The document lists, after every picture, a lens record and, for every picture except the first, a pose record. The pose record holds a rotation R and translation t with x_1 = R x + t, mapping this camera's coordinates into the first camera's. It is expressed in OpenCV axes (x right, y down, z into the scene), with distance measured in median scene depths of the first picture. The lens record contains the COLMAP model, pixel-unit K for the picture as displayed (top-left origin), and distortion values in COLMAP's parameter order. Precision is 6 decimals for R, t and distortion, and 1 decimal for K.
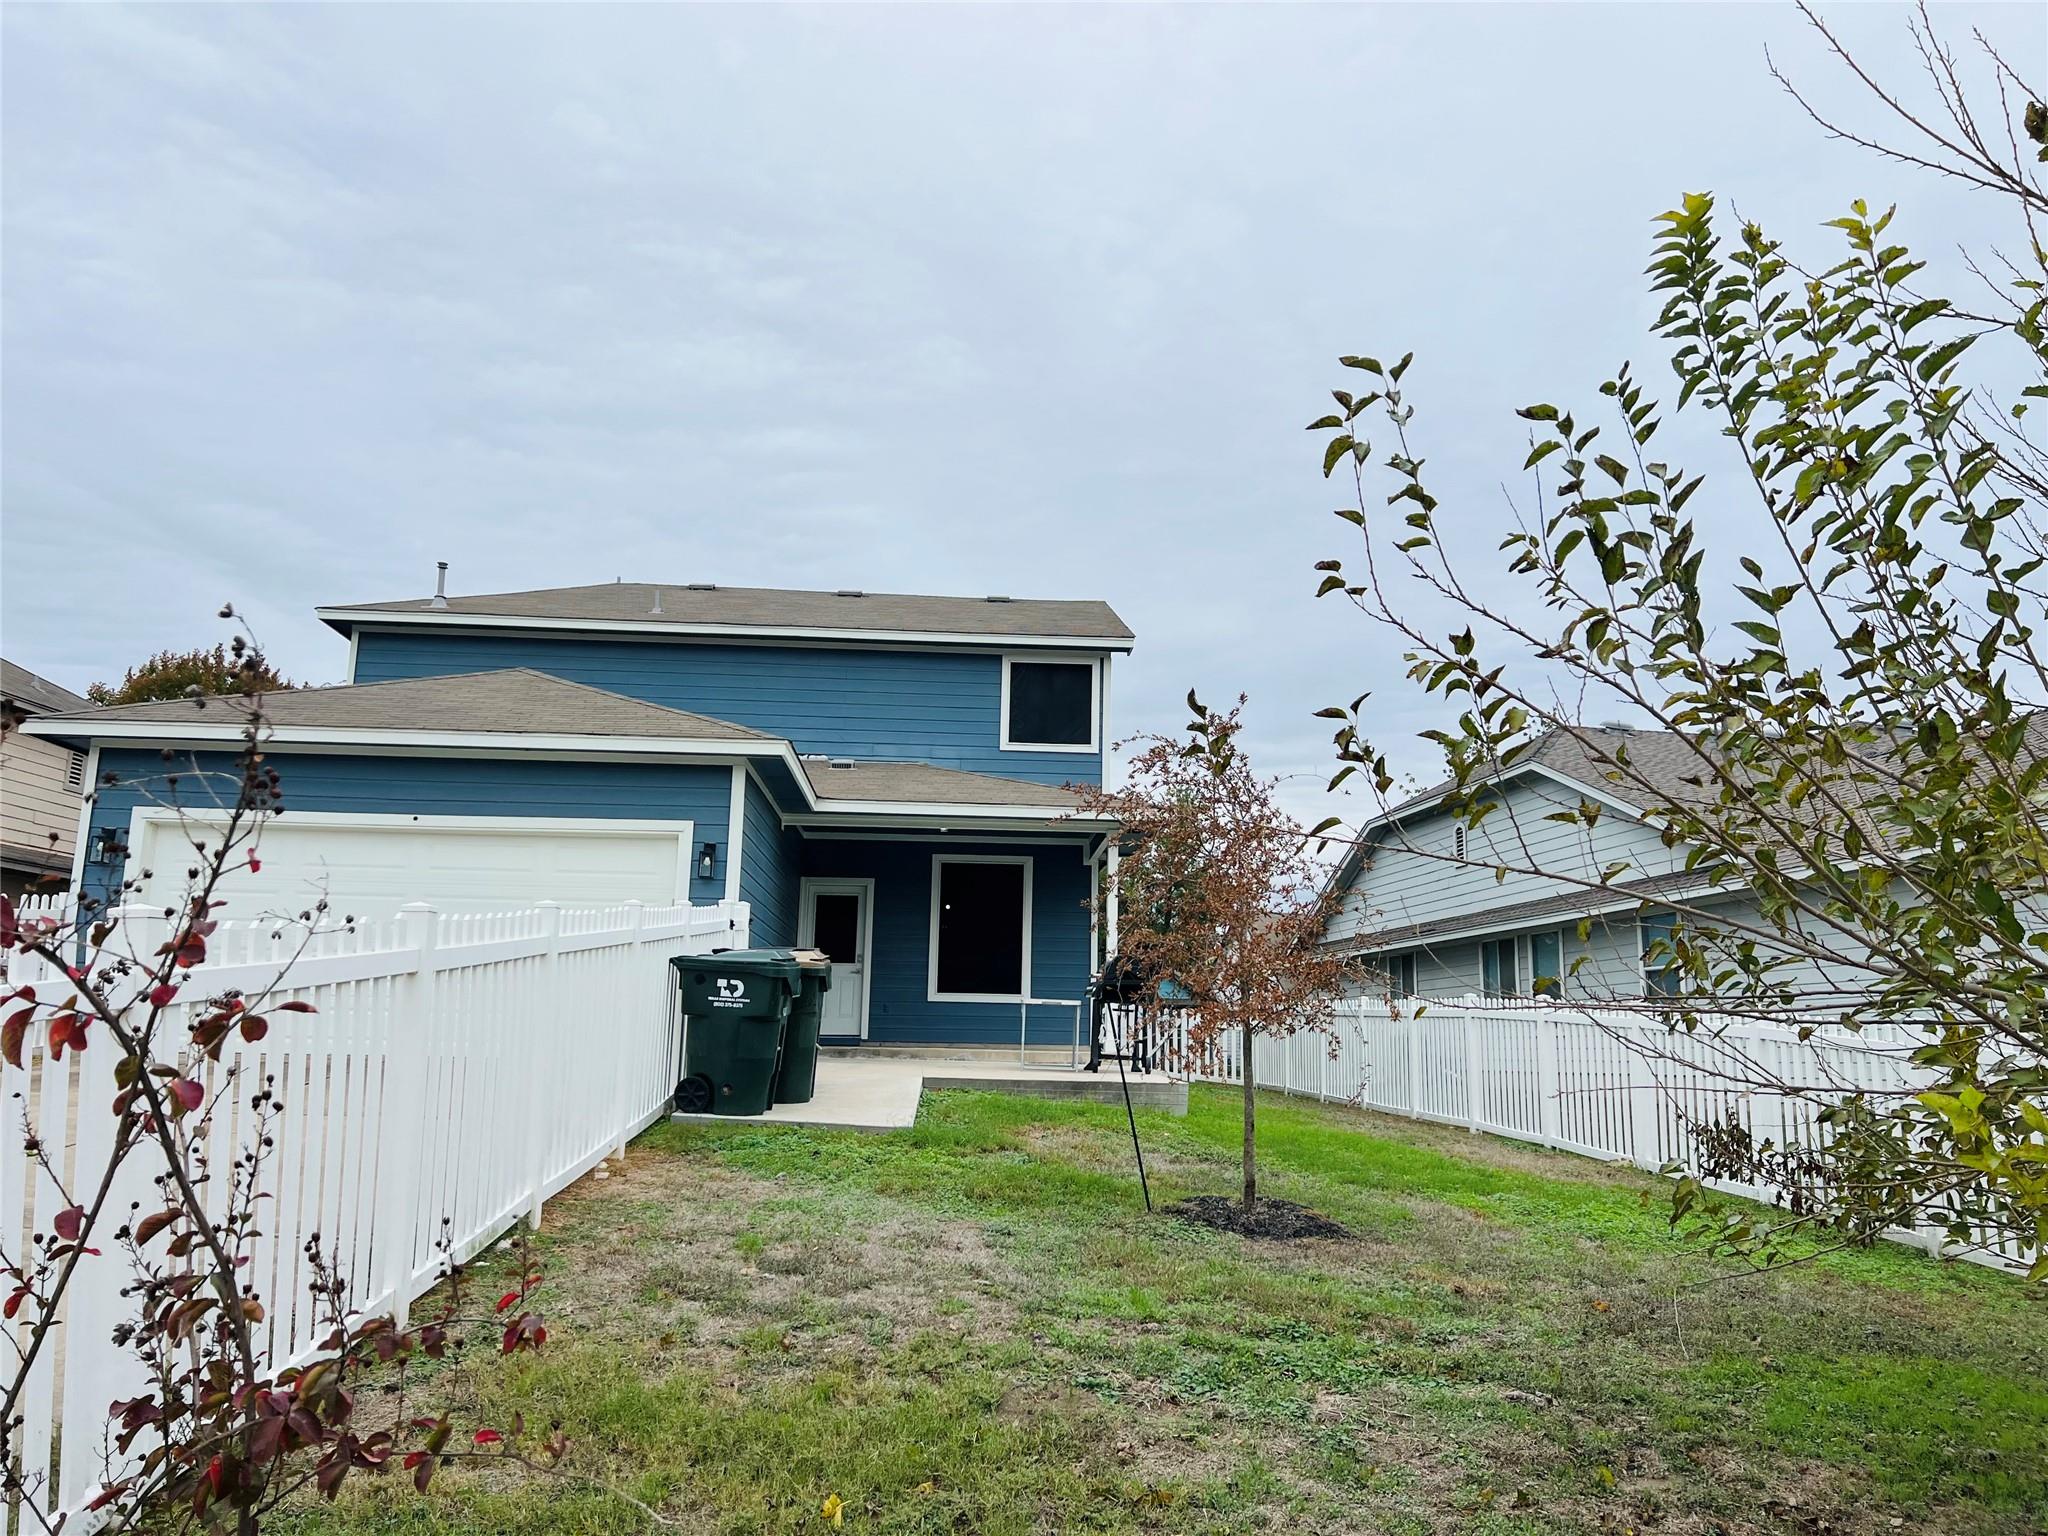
lens RADIAL K [[1549.1, 0, 1028.9], [0, 1549.1, 764.7], [0, 0, 1]] dist [0.096435, -0.016282]
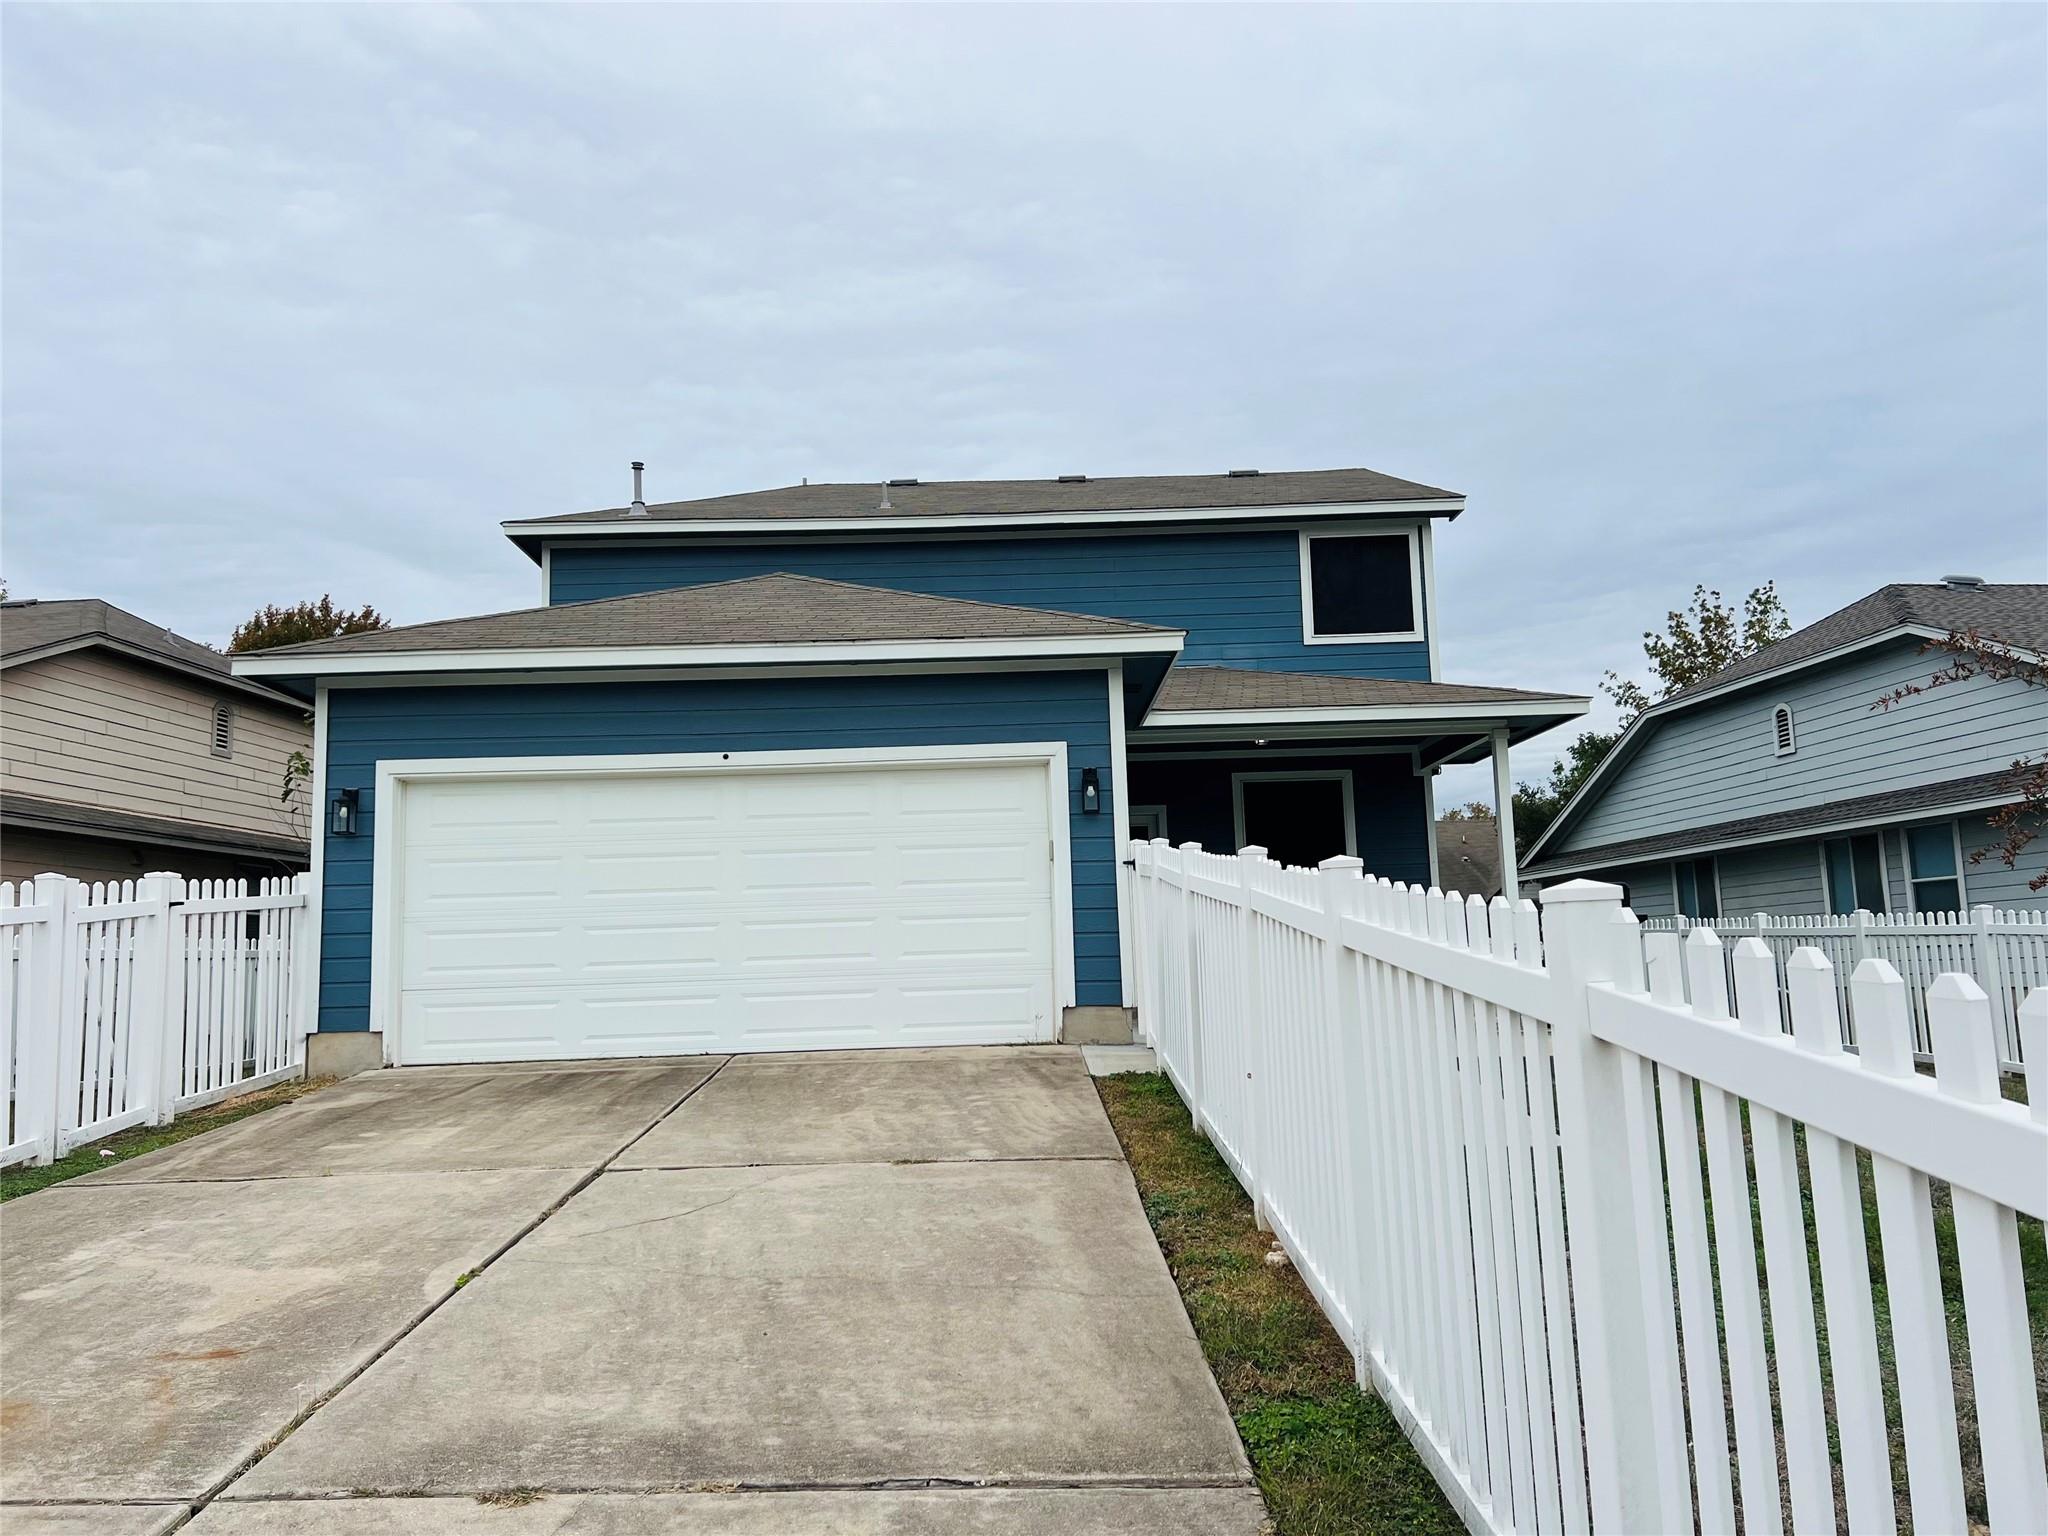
lens RADIAL K [[1549.1, 0, 1019.7], [0, 1549.1, 771.5], [0, 0, 1]] dist [0.096435, -0.016282]
pose [[0.997873, -0.056441, -0.032629, -0.149249], [0.058067, 0.996998, 0.051224, 0.006918], [0.029639, -0.053010, 0.998154, 0.154019]]
